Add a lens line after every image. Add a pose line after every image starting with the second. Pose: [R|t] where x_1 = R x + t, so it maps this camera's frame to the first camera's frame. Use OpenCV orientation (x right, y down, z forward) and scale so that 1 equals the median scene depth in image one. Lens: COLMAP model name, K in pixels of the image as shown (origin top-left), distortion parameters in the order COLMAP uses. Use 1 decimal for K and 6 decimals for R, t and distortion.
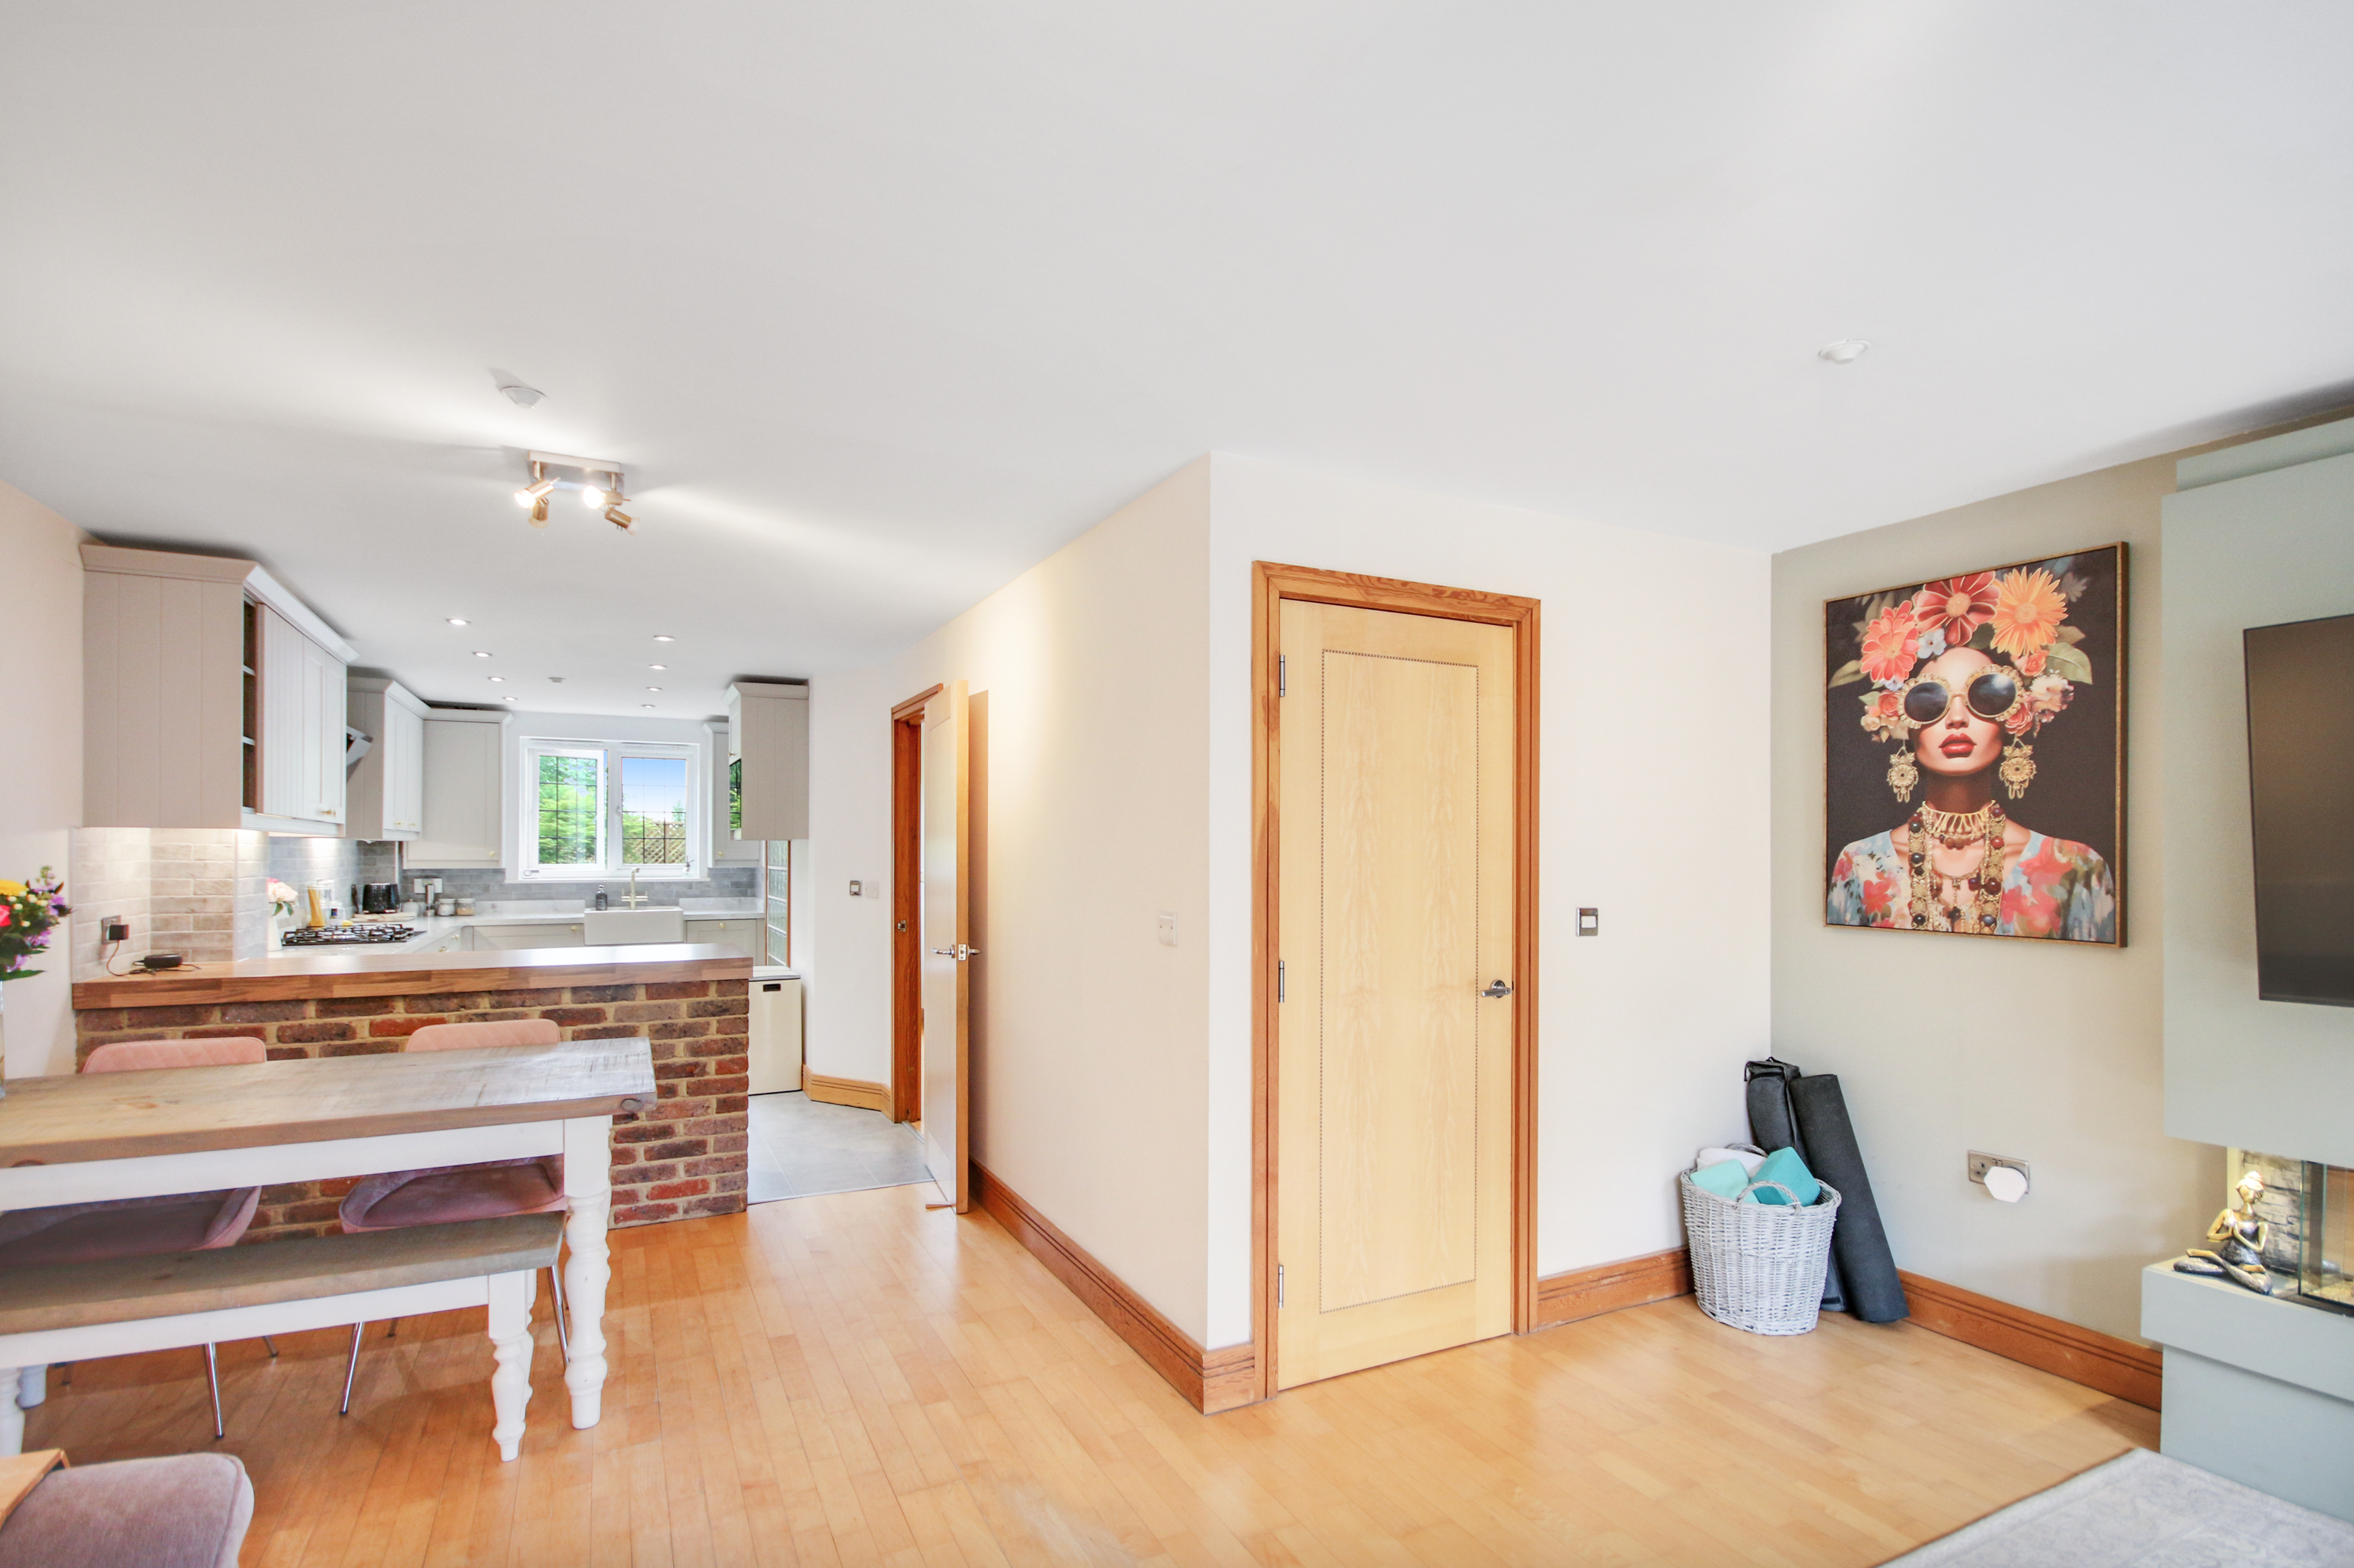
lens RADIAL K [[1085.3, 0, 1183.6], [0, 1085.3, 847.1], [0, 0, 1]] dist [0.000824, 0.000132]
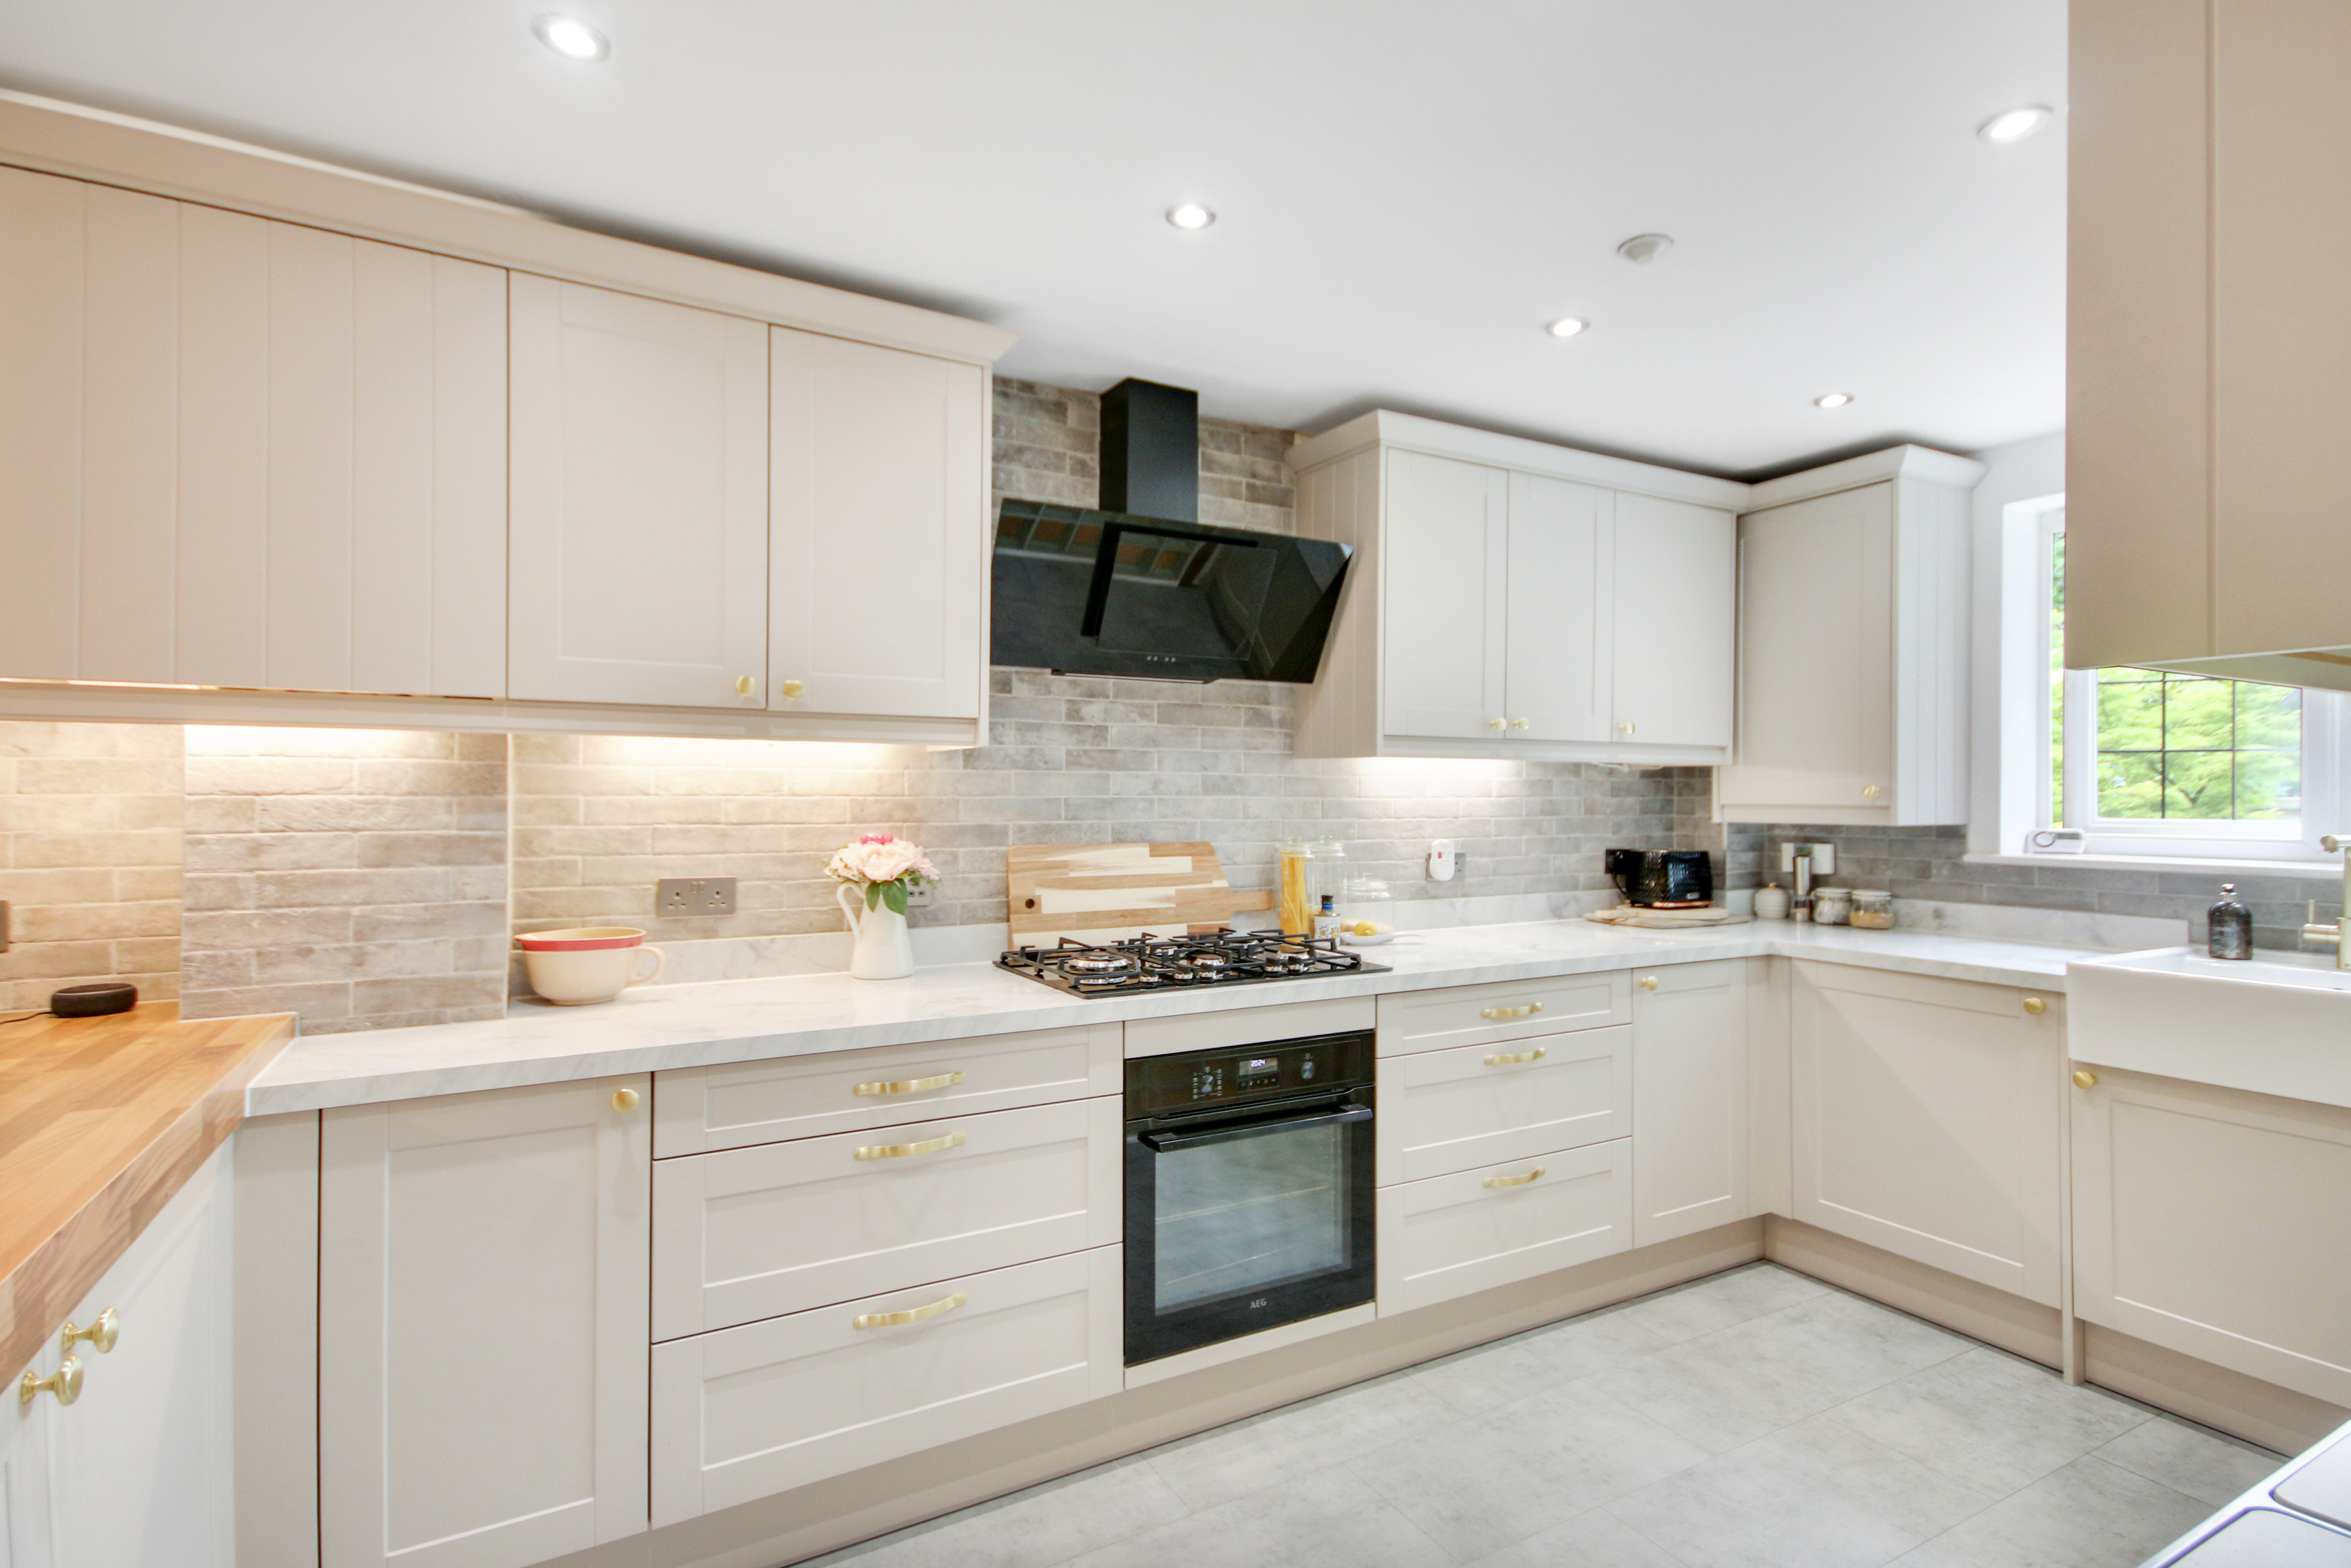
lens RADIAL K [[1094.3, 0, 1187.0], [0, 1094.3, 791.9], [0, 0, 1]] dist [0.019559, -0.000279]
pose [[0.022445, -0.005390, -0.999734, -0.407780], [0.003305, 0.999980, -0.005317, 0.014855], [0.999743, -0.003184, 0.022463, 1.381086]]
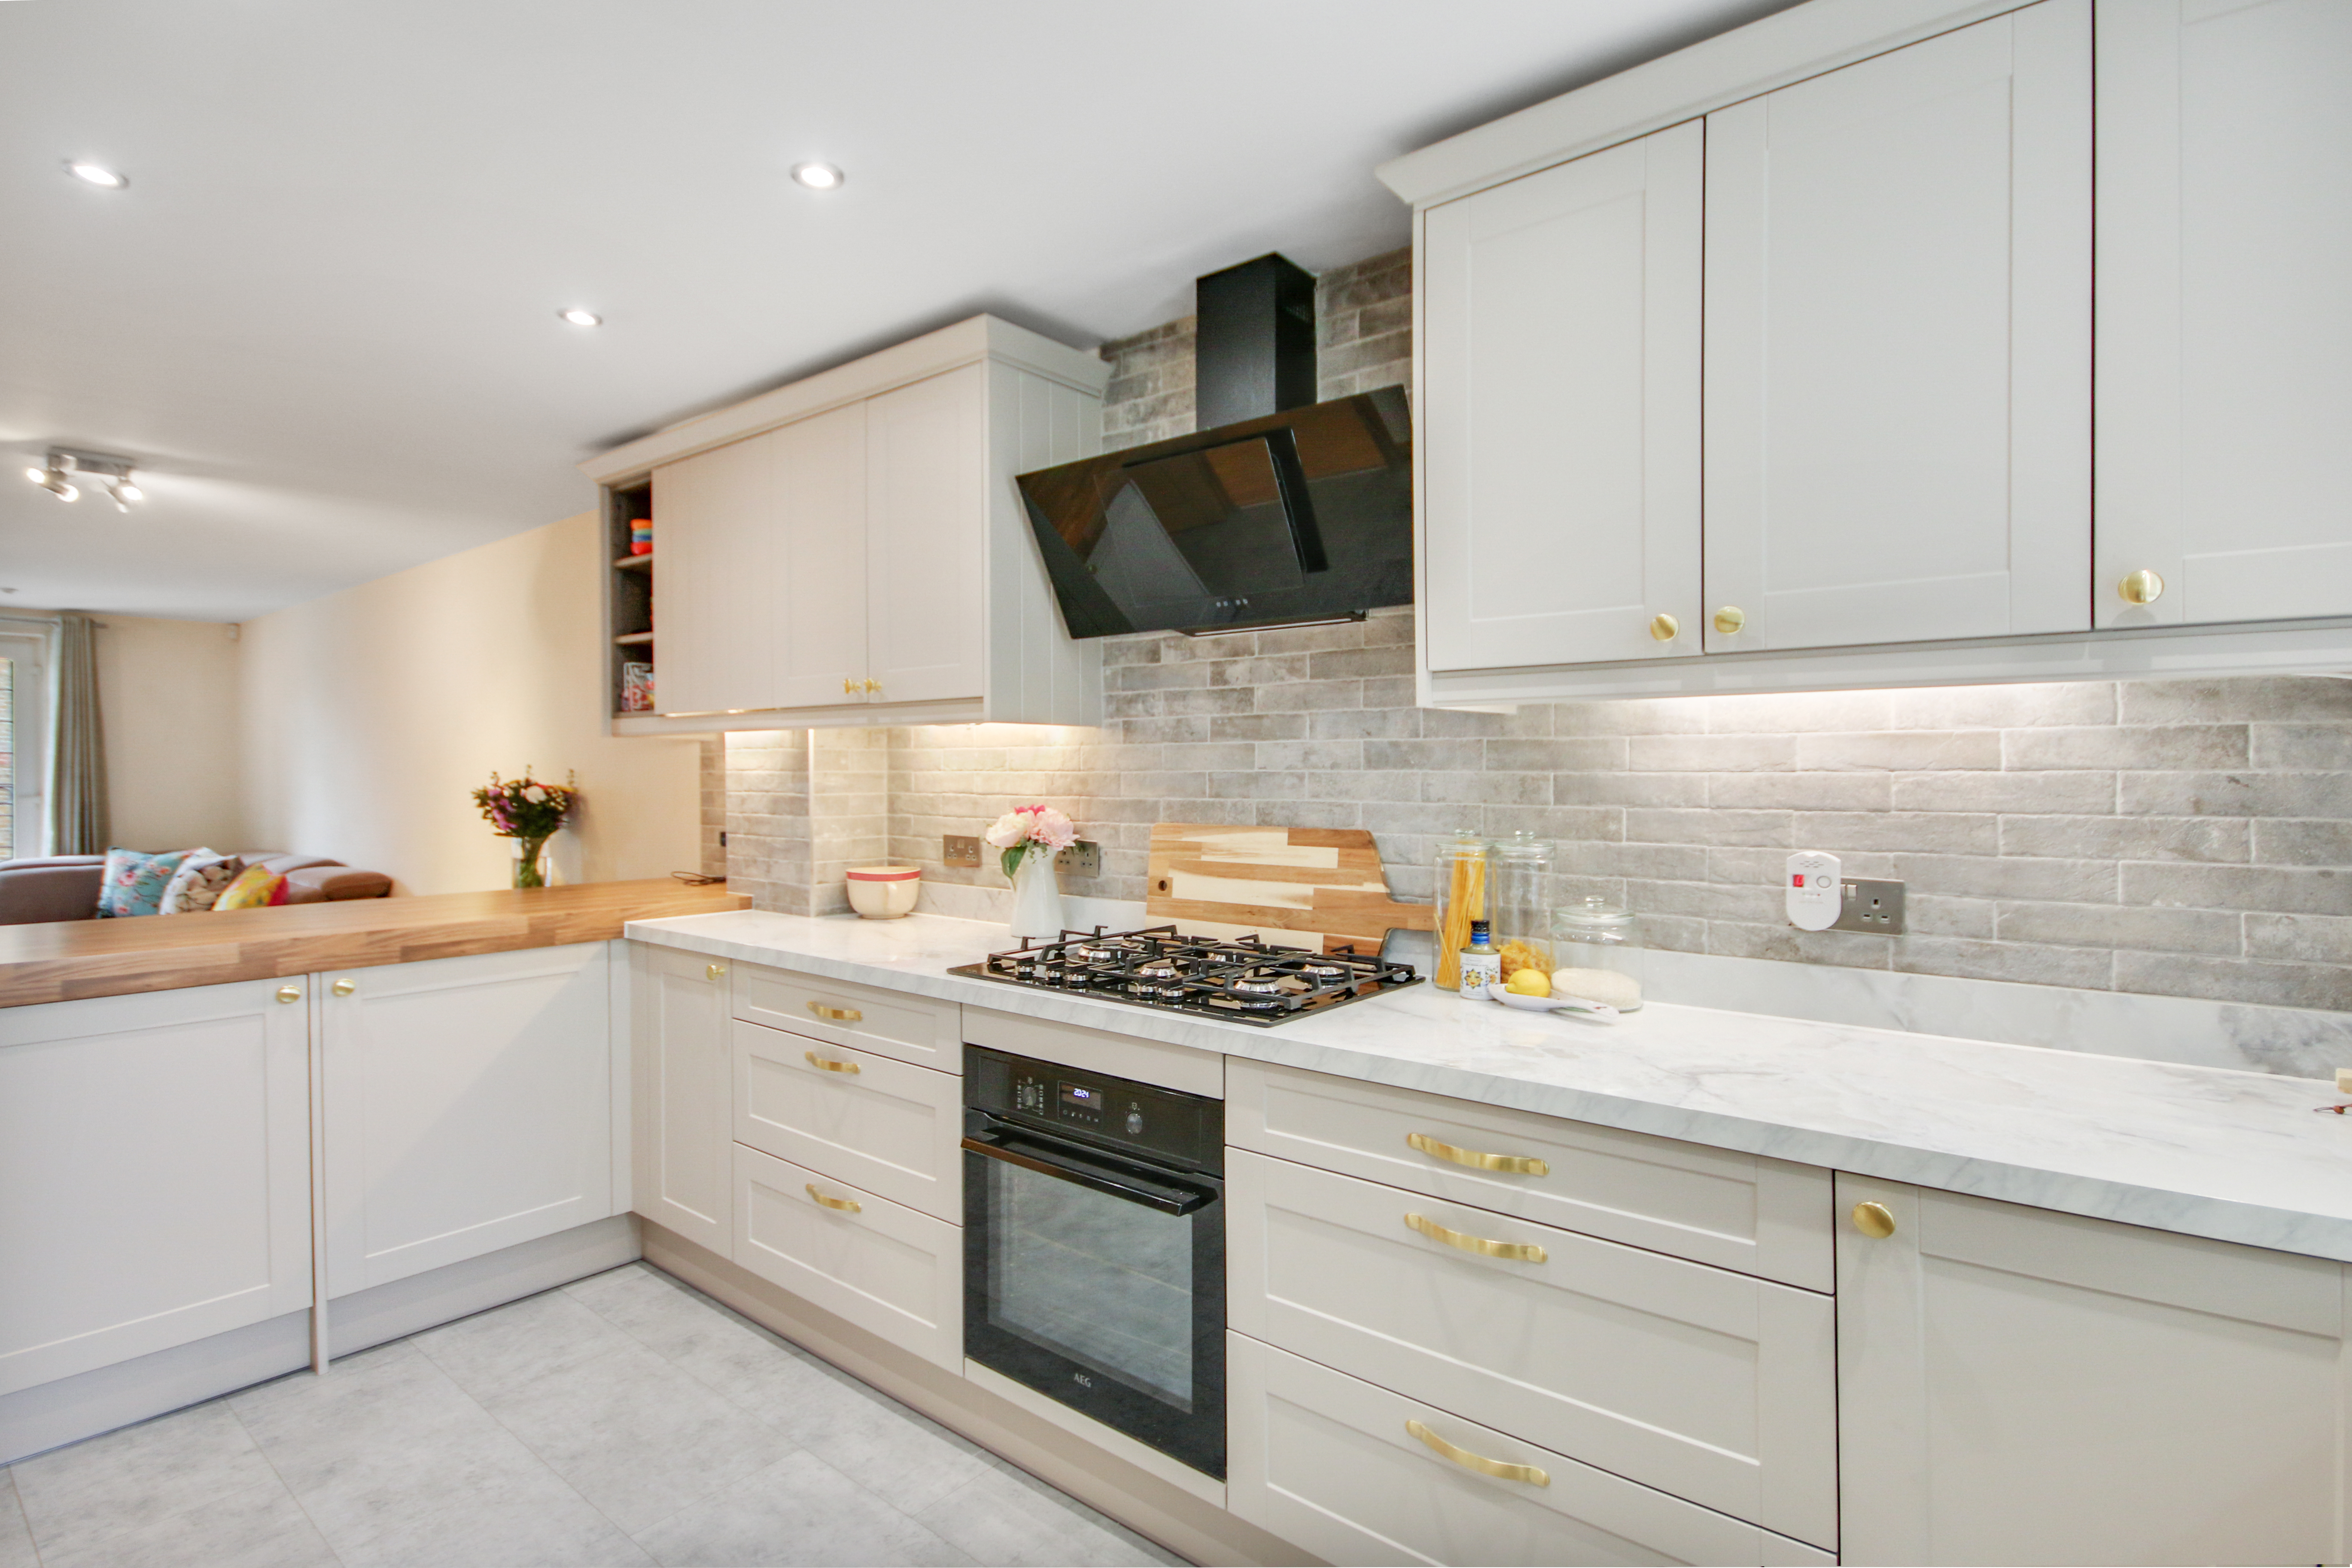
lens RADIAL K [[1133.9, 0, 1190.3], [0, 1133.9, 797.7], [0, 0, 1]] dist [-0.004047, -0.000012]
pose [[-0.911536, 0.005315, -0.411185, -0.841576], [-0.000747, 0.999893, 0.014582, 0.019826], [0.411219, 0.013599, -0.911435, 1.915036]]
